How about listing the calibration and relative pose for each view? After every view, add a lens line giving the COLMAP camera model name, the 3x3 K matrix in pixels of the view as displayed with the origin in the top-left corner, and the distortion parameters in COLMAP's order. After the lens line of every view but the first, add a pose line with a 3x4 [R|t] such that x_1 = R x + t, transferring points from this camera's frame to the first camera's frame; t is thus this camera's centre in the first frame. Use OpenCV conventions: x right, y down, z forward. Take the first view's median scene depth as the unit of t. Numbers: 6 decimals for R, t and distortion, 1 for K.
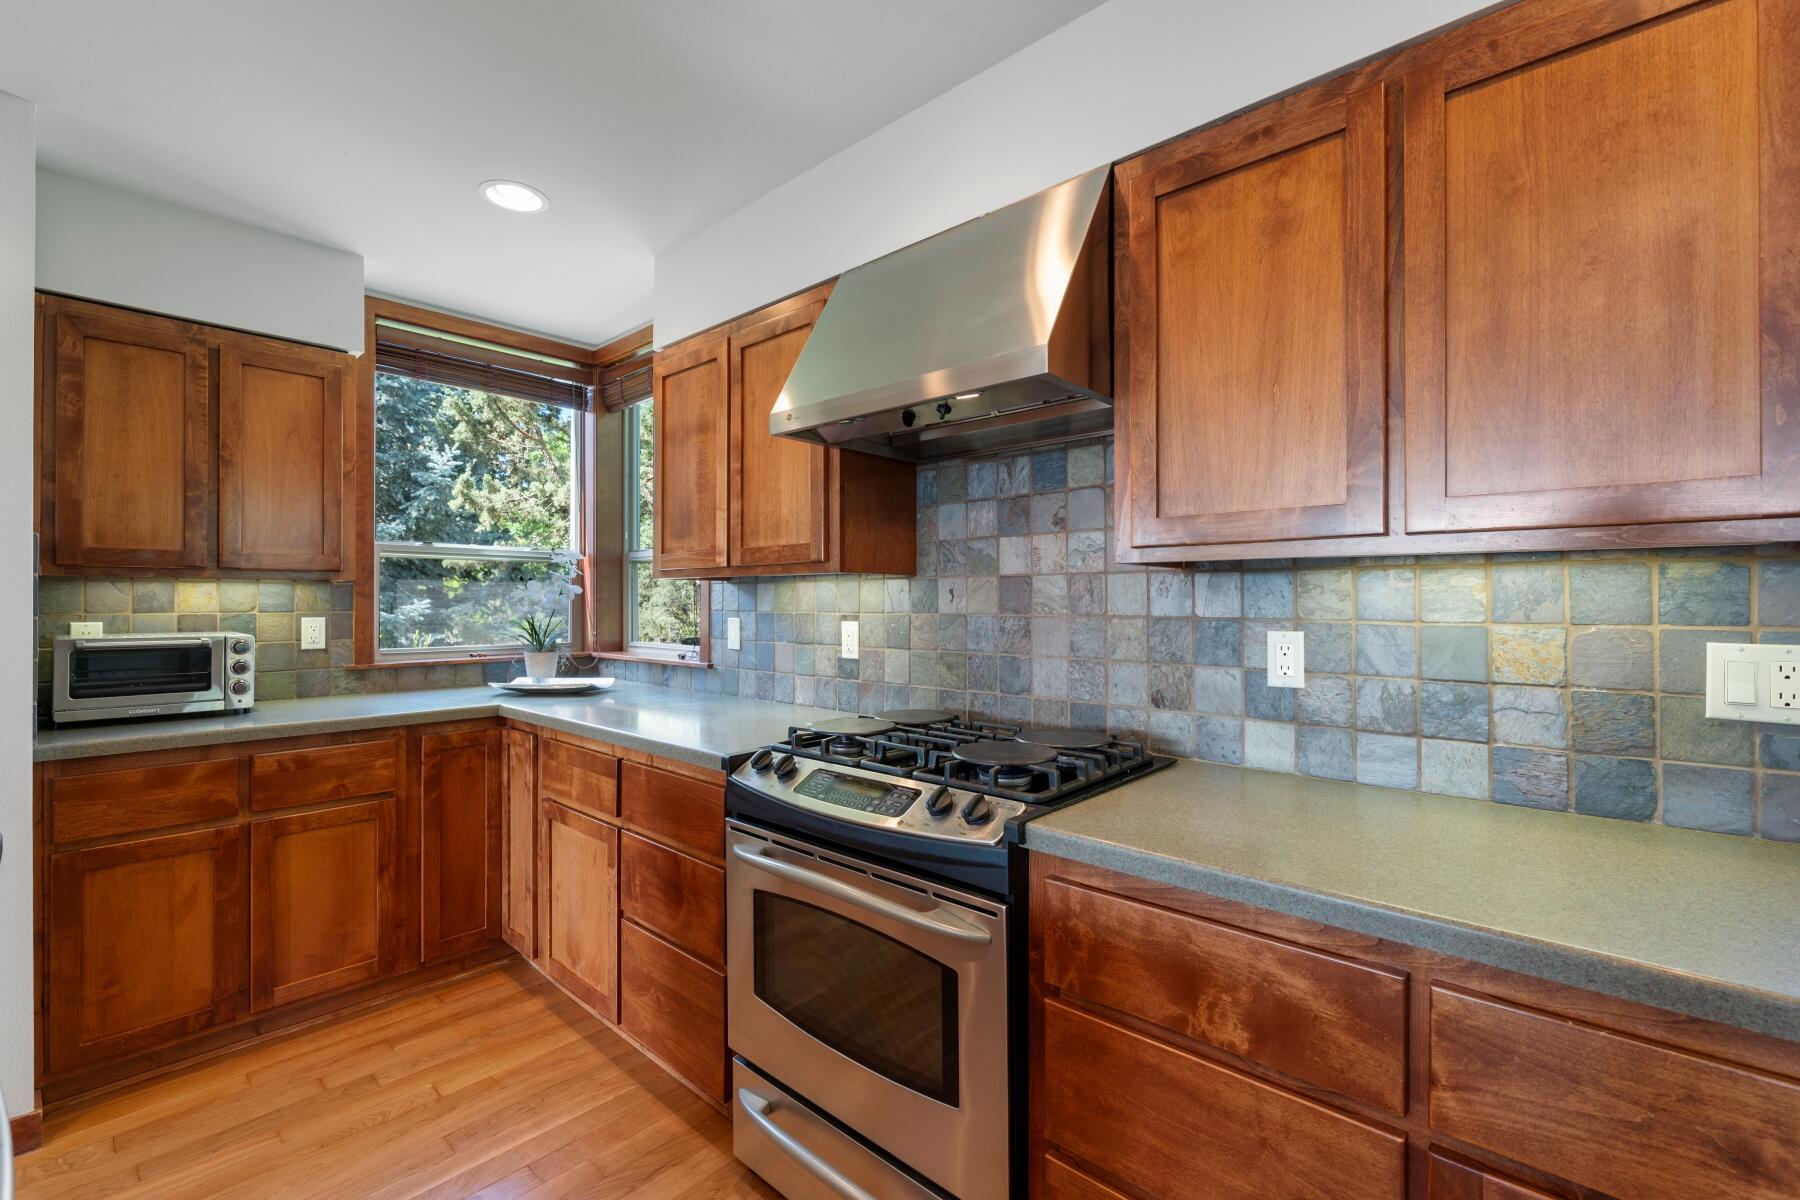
lens RADIAL K [[774.6, 0, 900.0], [0, 774.6, 600.0], [0, 0, 1]] dist [-0.004168, 0.000669]
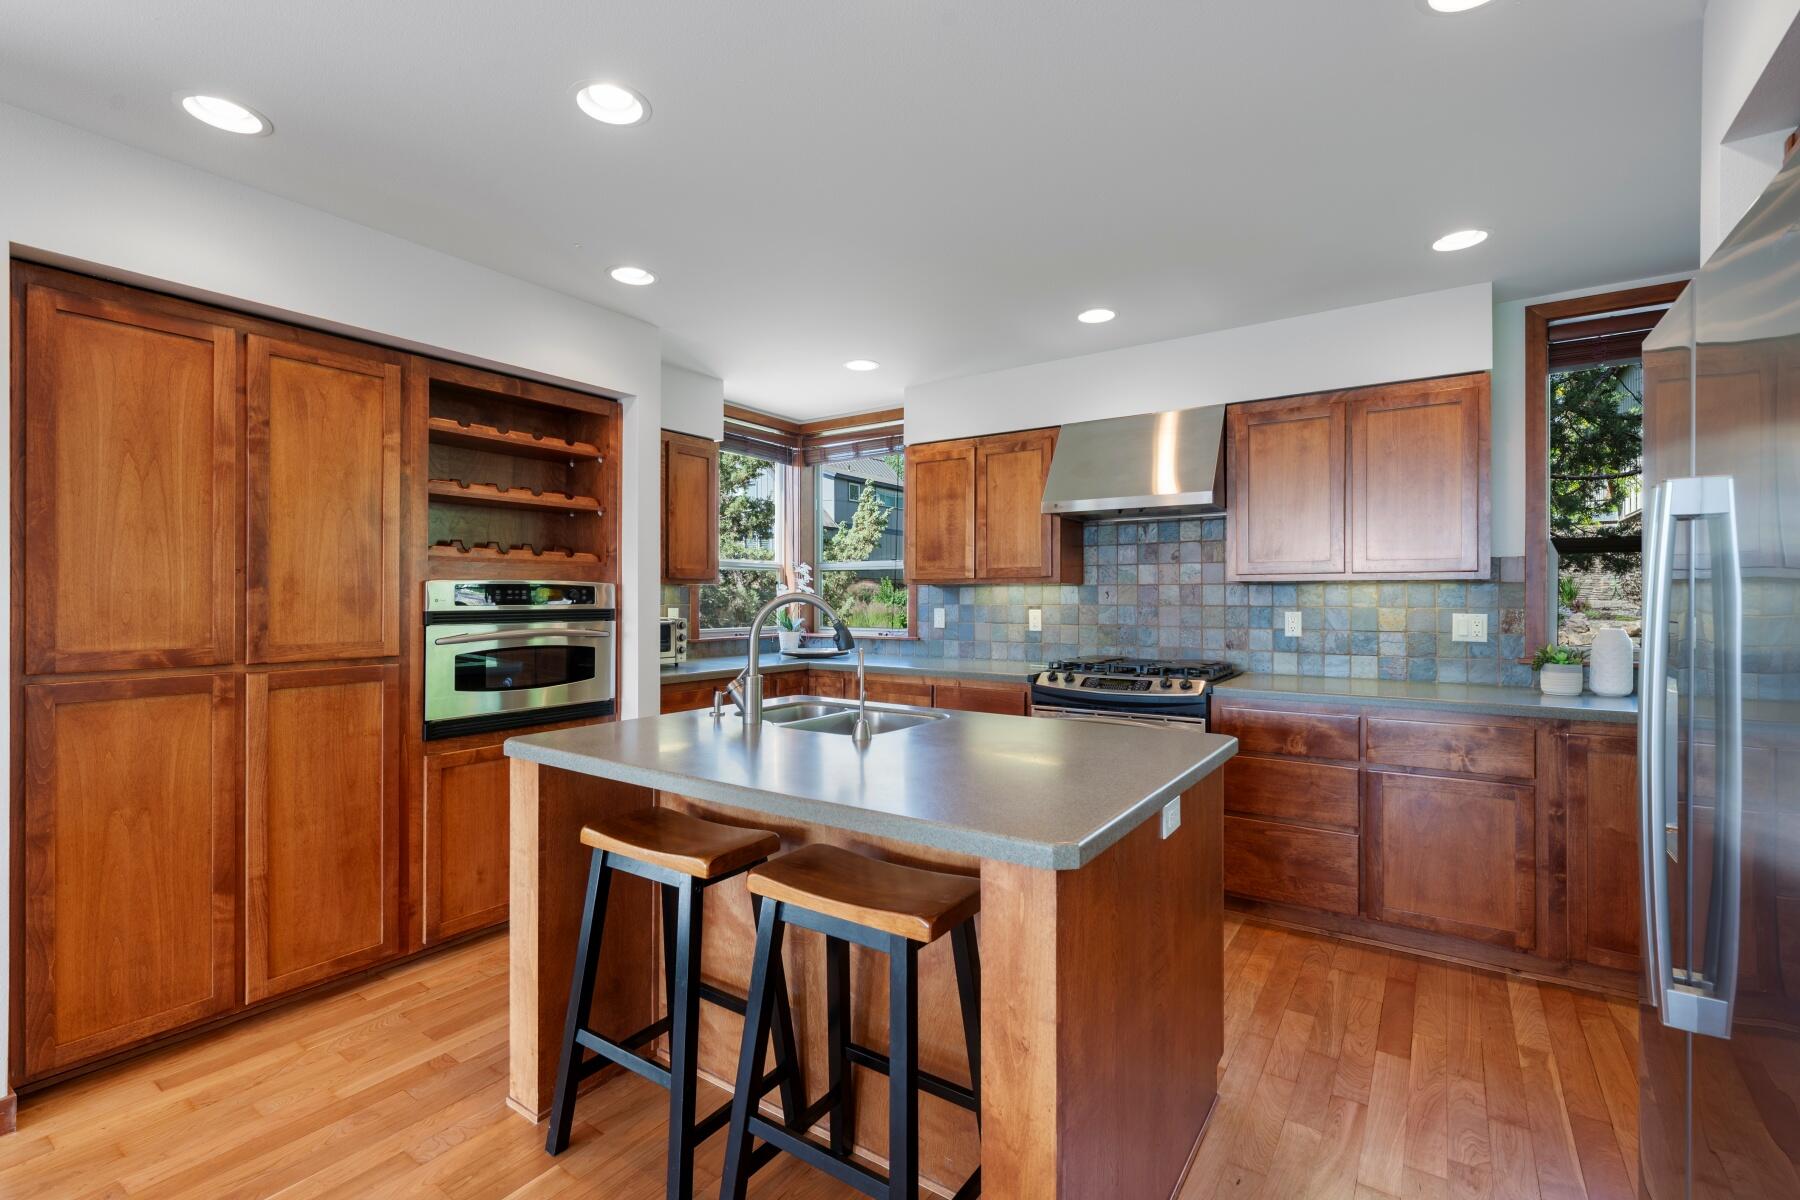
lens RADIAL K [[794.0, 0, 900.0], [0, 794.0, 600.0], [0, 0, 1]] dist [0.000785, -0.000222]
pose [[0.990042, 0.001377, 0.140767, -0.869534], [-0.001714, 0.999996, 0.002275, 0.003137], [-0.140764, -0.002494, 0.990040, -1.018755]]
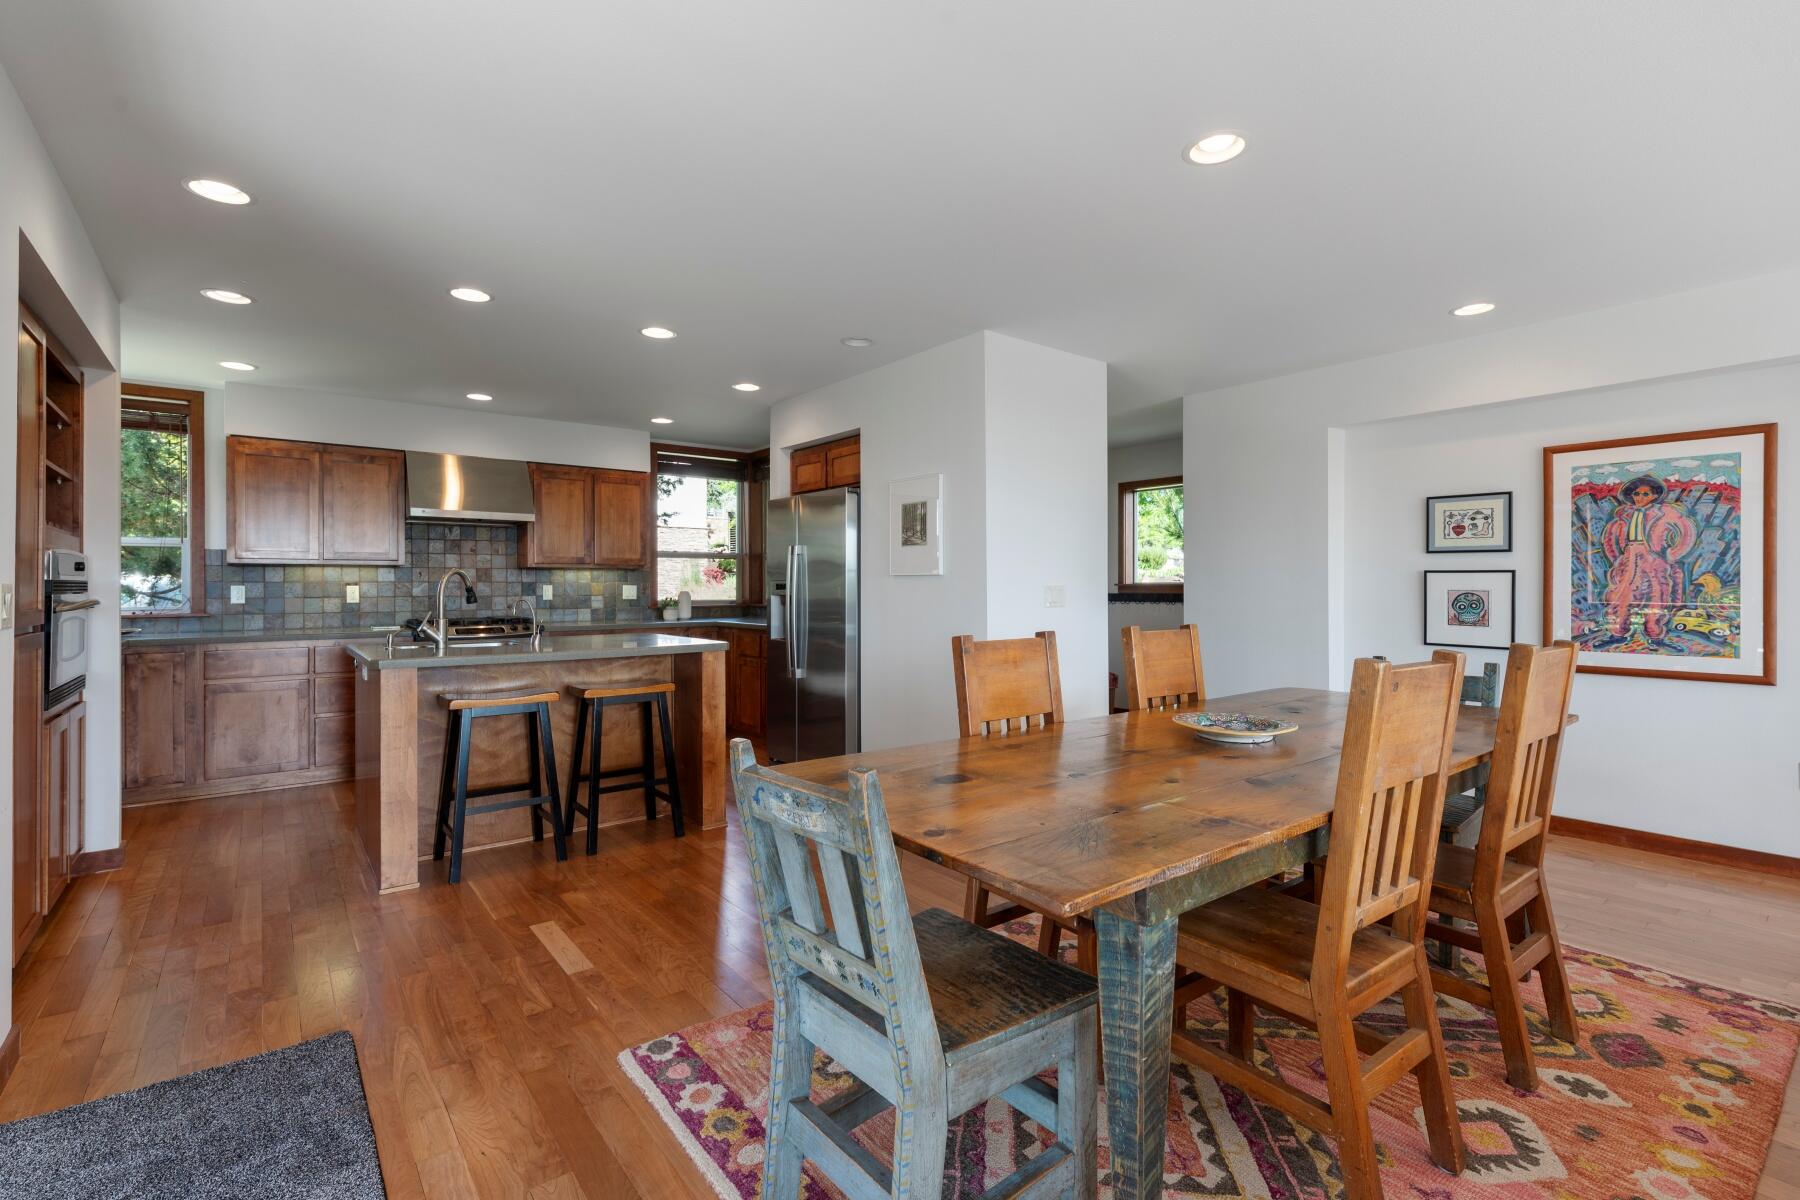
lens RADIAL K [[794.0, 0, 900.0], [0, 794.0, 600.0], [0, 0, 1]] dist [0.000785, -0.000222]
pose [[0.149571, -0.016102, 0.988620, -2.902331], [0.003914, 0.999869, 0.015693, 0.053490], [-0.988743, 0.001522, 0.149614, -1.225049]]
